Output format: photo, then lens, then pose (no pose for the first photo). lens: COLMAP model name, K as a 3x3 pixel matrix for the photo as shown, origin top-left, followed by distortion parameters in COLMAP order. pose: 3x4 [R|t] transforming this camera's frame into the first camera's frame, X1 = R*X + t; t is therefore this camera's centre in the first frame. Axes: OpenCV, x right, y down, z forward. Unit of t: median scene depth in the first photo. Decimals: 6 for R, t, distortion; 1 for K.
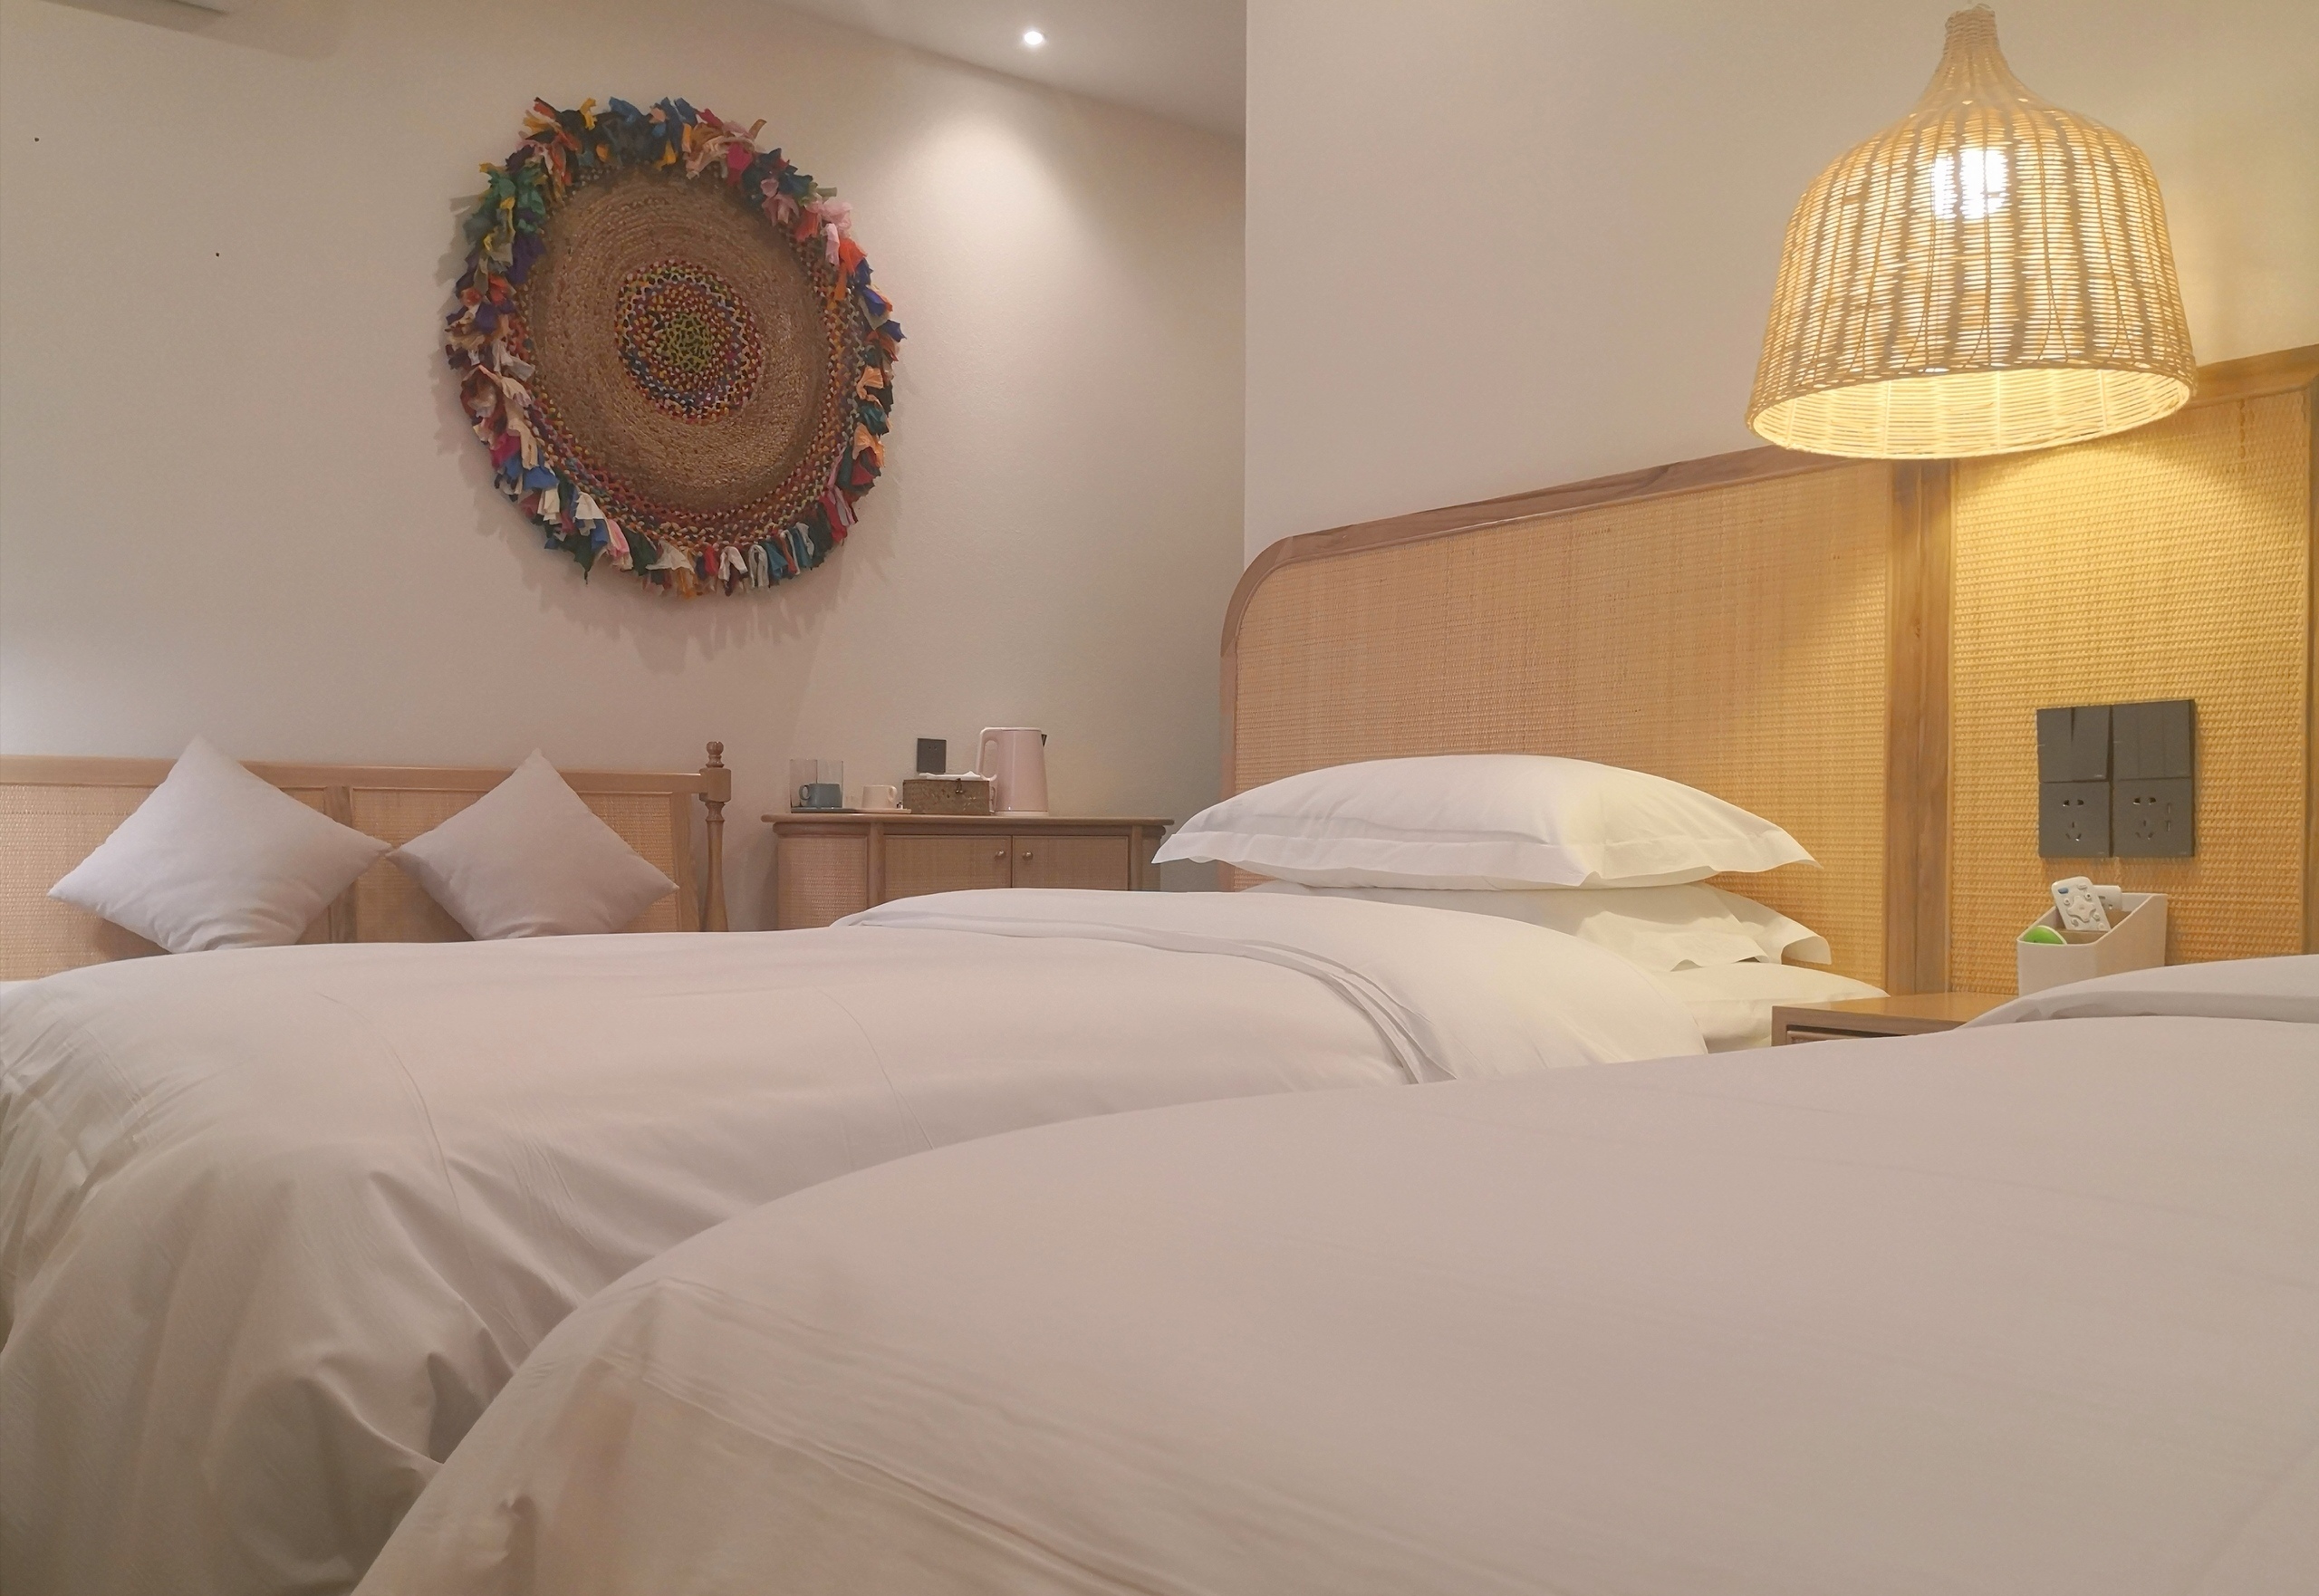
lens RADIAL K [[1879.7, 0, 1159.5], [0, 1879.7, 798.0], [0, 0, 1]] dist [-0.005381, -0.054693]
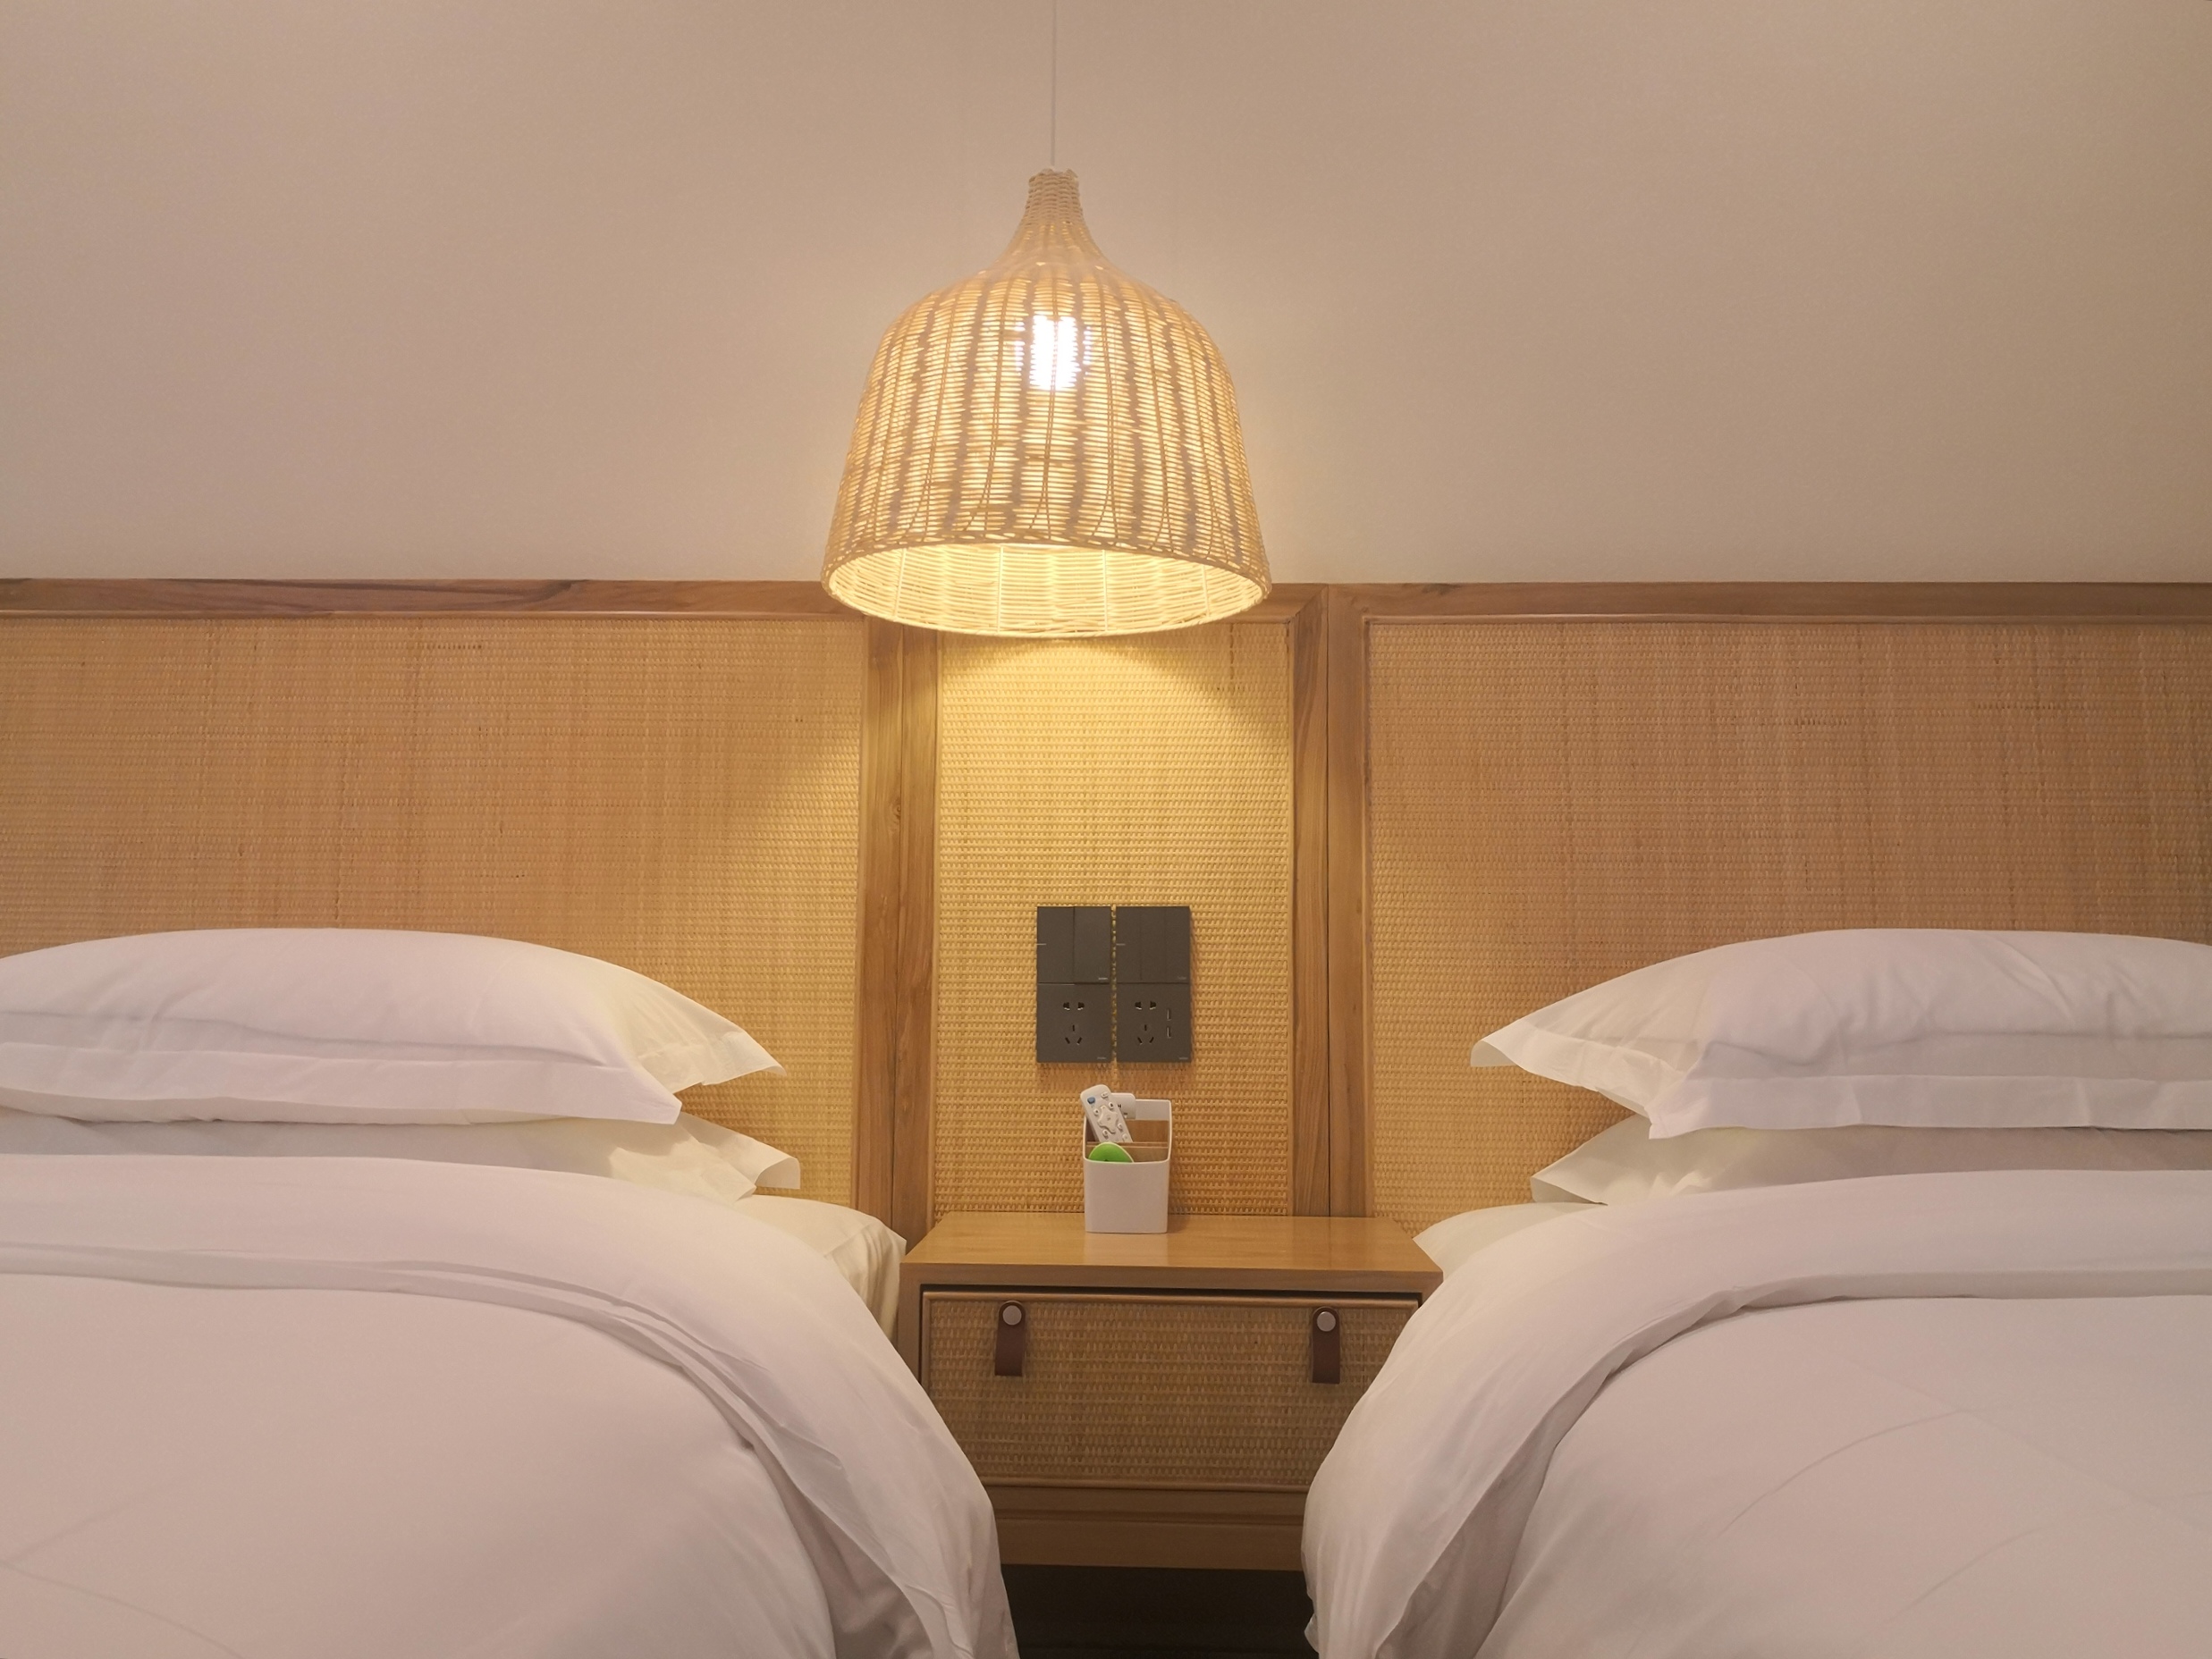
lens RADIAL K [[1820.1, 0, 1108.6], [0, 1820.1, 799.8], [0, 0, 1]] dist [0.087036, -0.233274]
pose [[0.634668, 0.082073, 0.768414, -0.231682], [-0.026076, 0.996052, -0.084850, -0.023715], [-0.772345, 0.033814, 0.634303, 0.380453]]
